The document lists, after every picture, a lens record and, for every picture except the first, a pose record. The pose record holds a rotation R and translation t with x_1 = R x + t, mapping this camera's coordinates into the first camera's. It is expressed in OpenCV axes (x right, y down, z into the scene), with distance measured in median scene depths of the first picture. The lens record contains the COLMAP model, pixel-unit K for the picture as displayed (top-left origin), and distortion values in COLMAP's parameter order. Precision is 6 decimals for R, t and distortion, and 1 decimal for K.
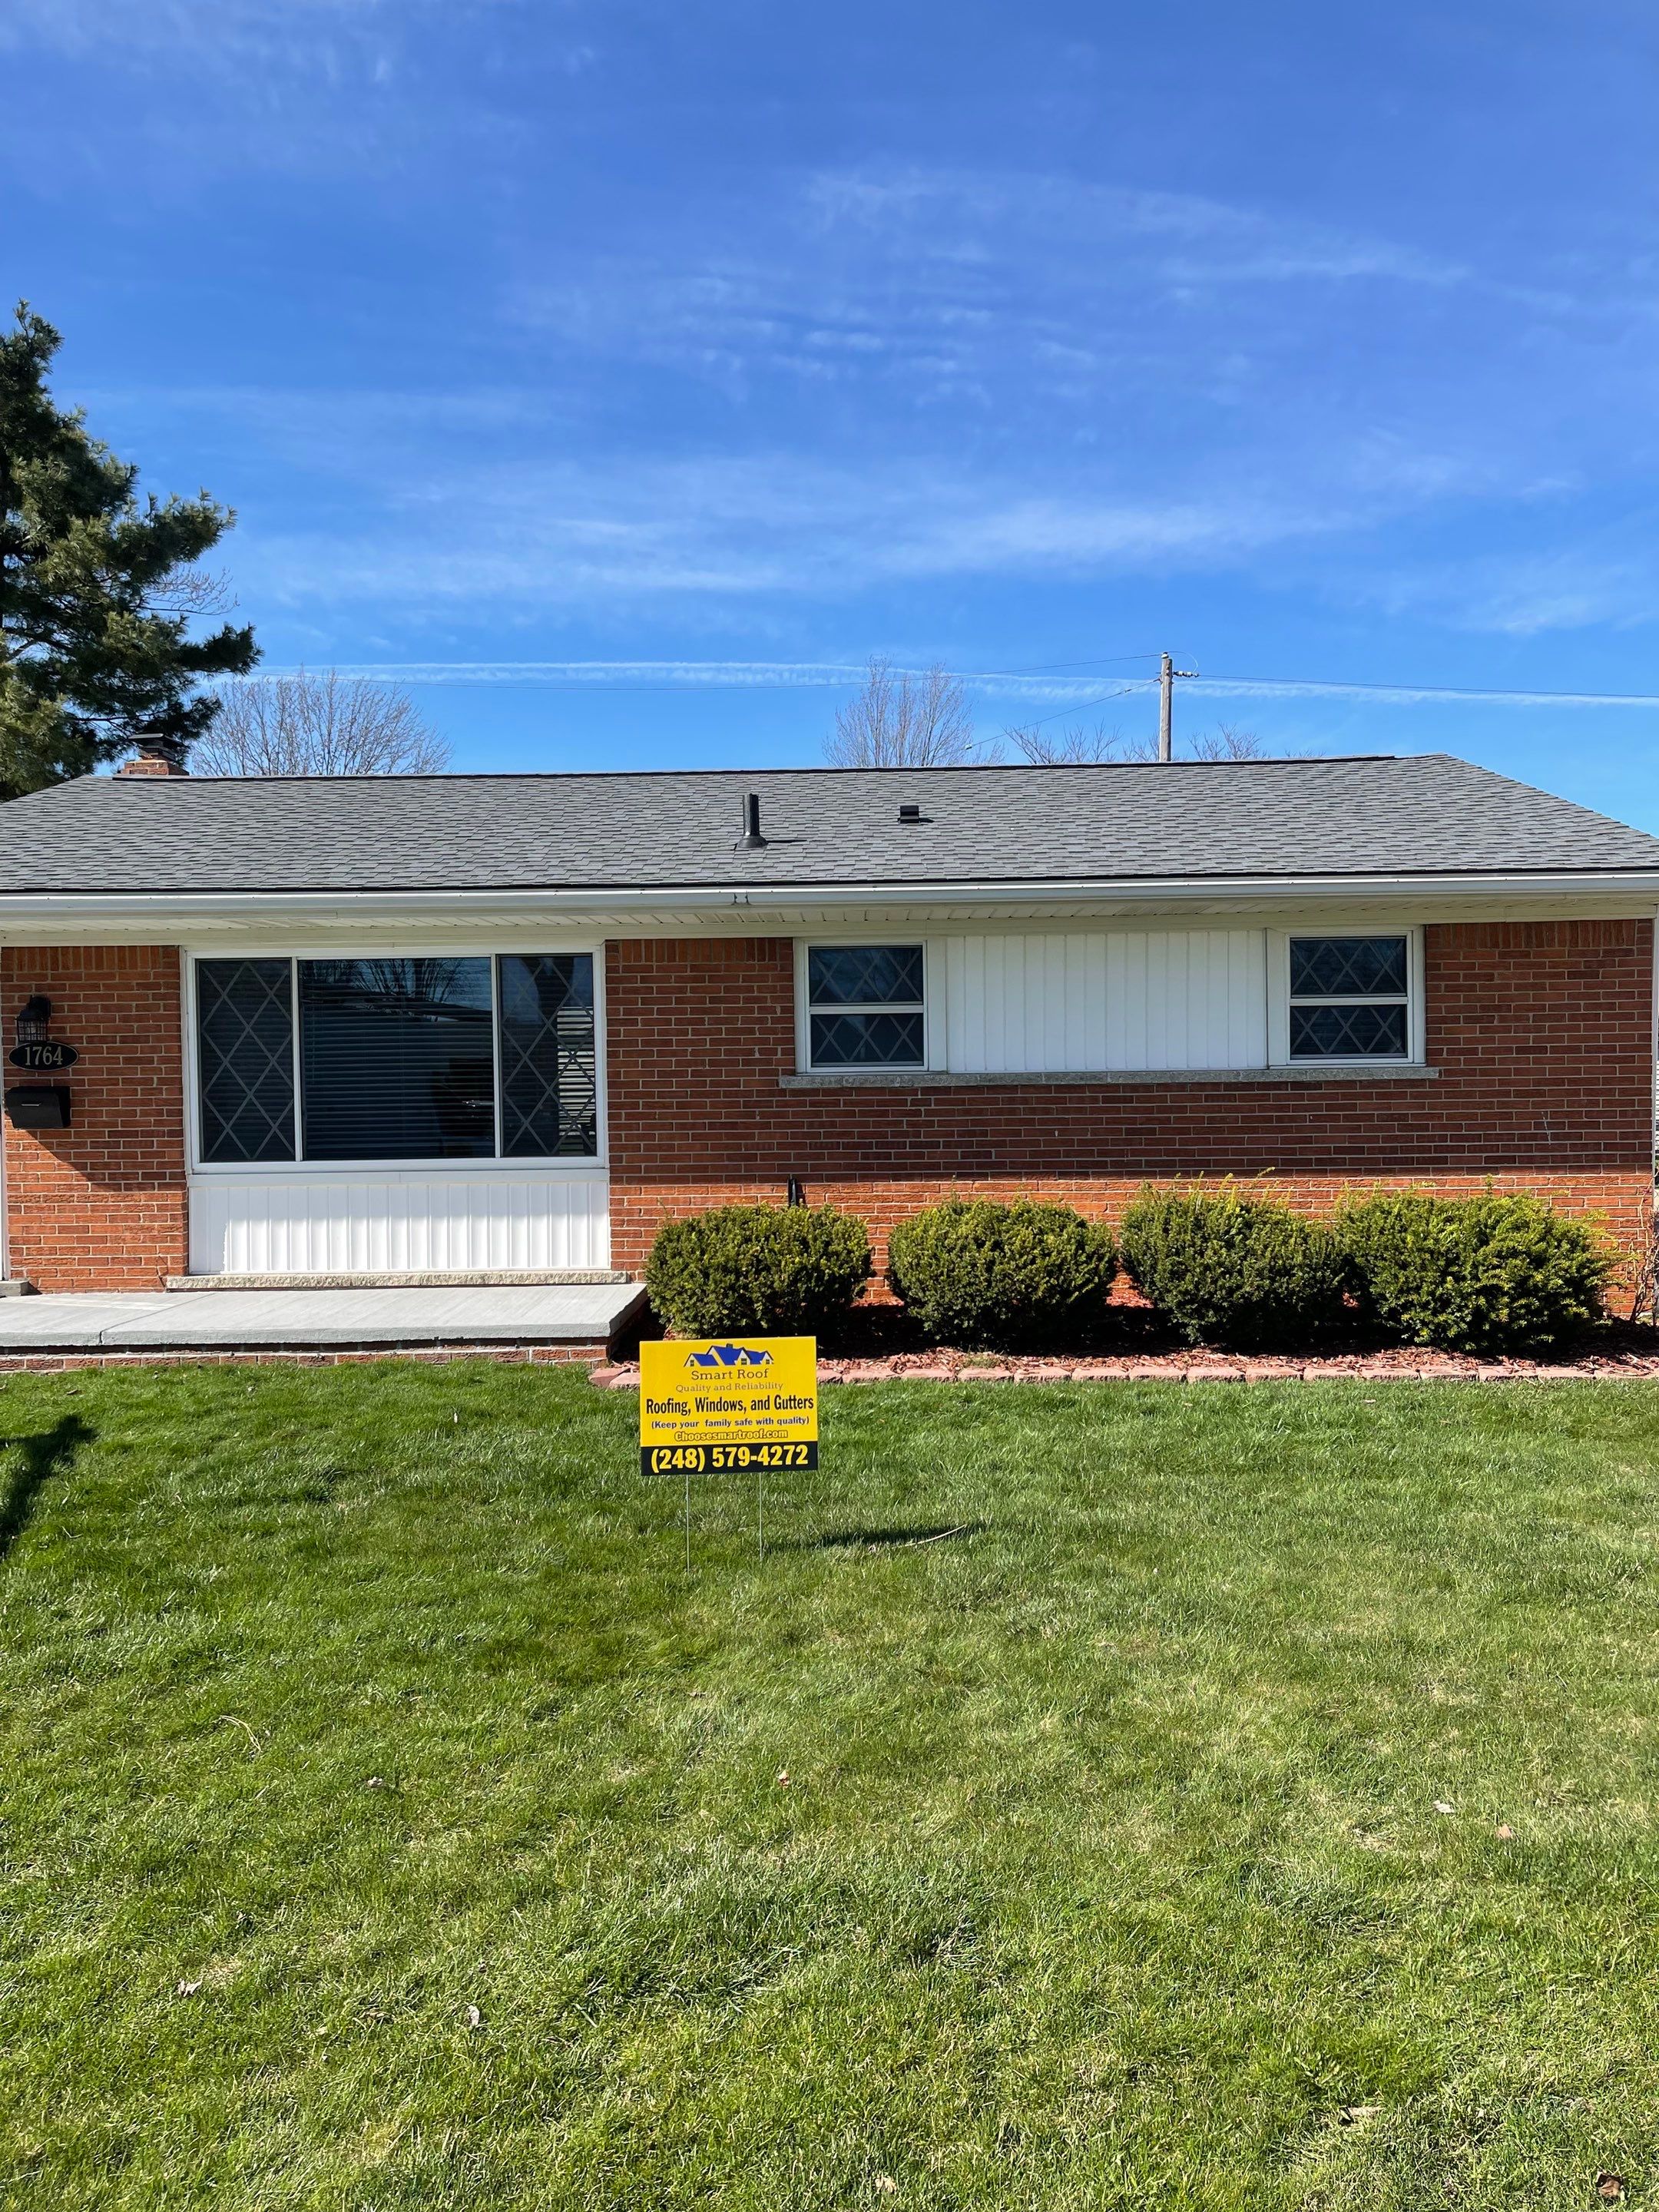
lens RADIAL K [[1730.1, 0, 847.7], [0, 1730.1, 1092.2], [0, 0, 1]] dist [0.074029, -0.094107]
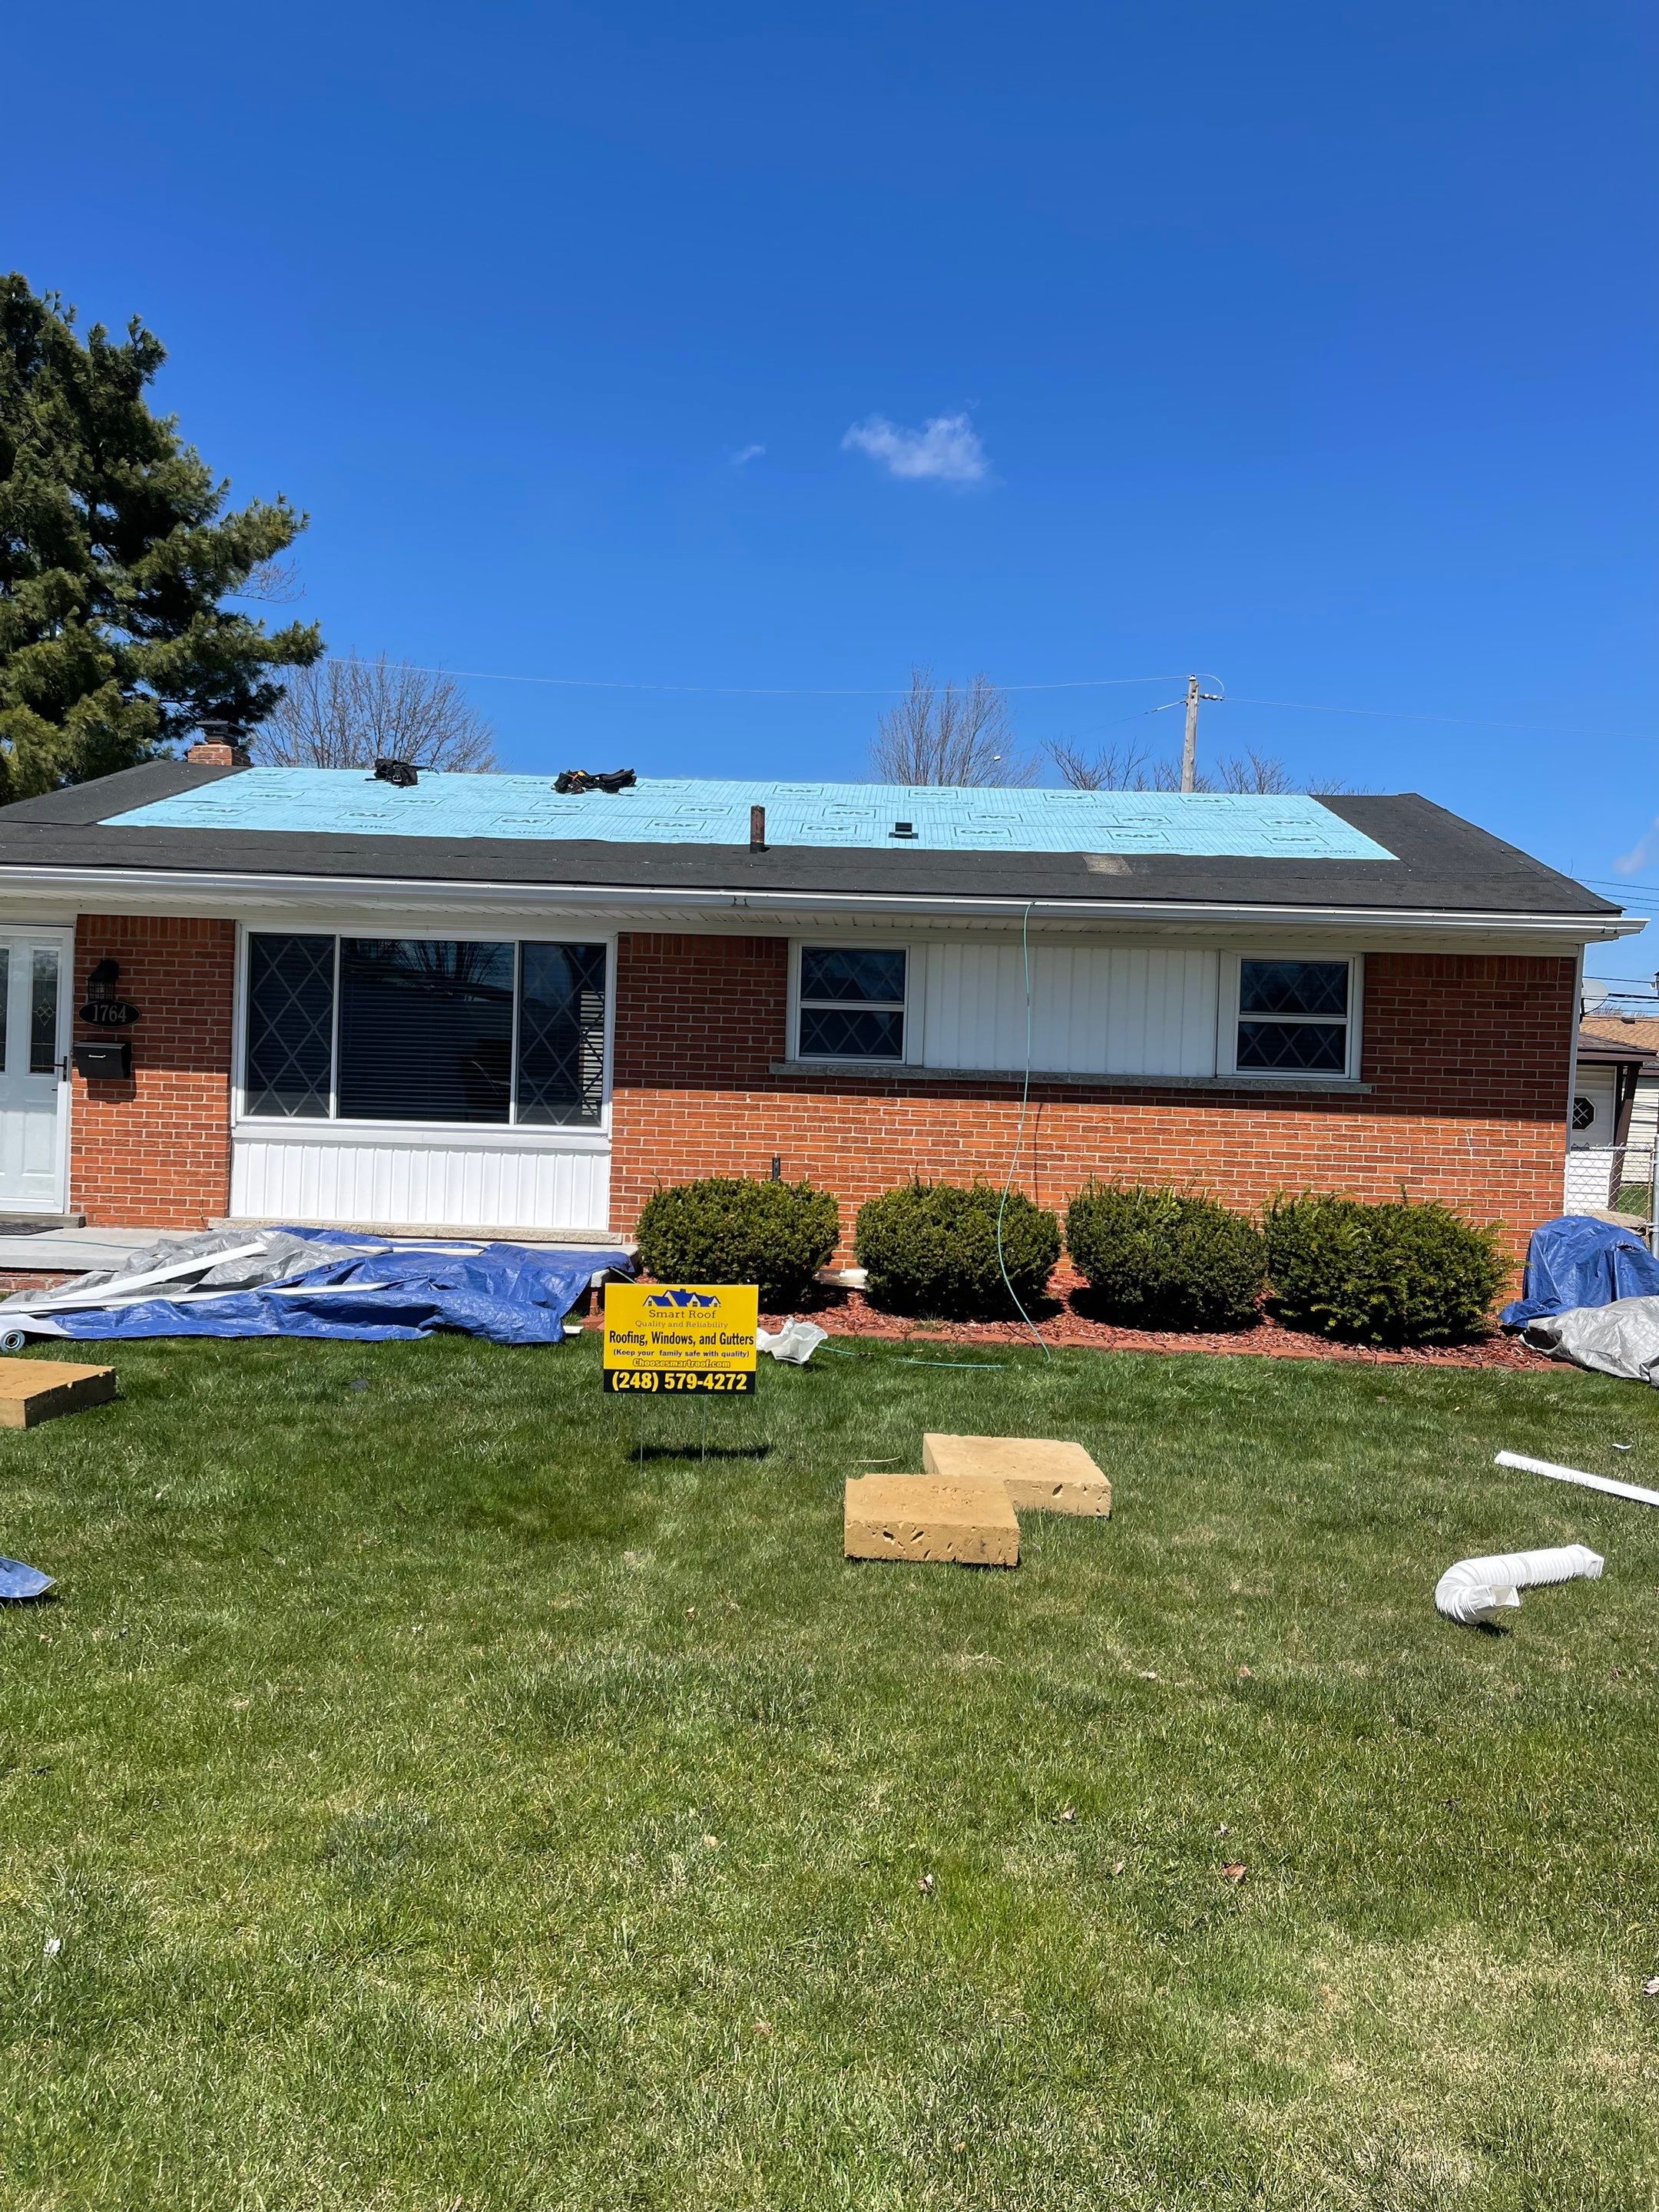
lens RADIAL K [[1730.1, 0, 847.7], [0, 1730.1, 1092.2], [0, 0, 1]] dist [0.074029, -0.094107]
pose [[0.998528, 0.048020, -0.025227, 0.038842], [-0.048005, 0.998846, 0.001191, 0.005475], [0.025255, 0.000021, 0.999681, -0.098091]]
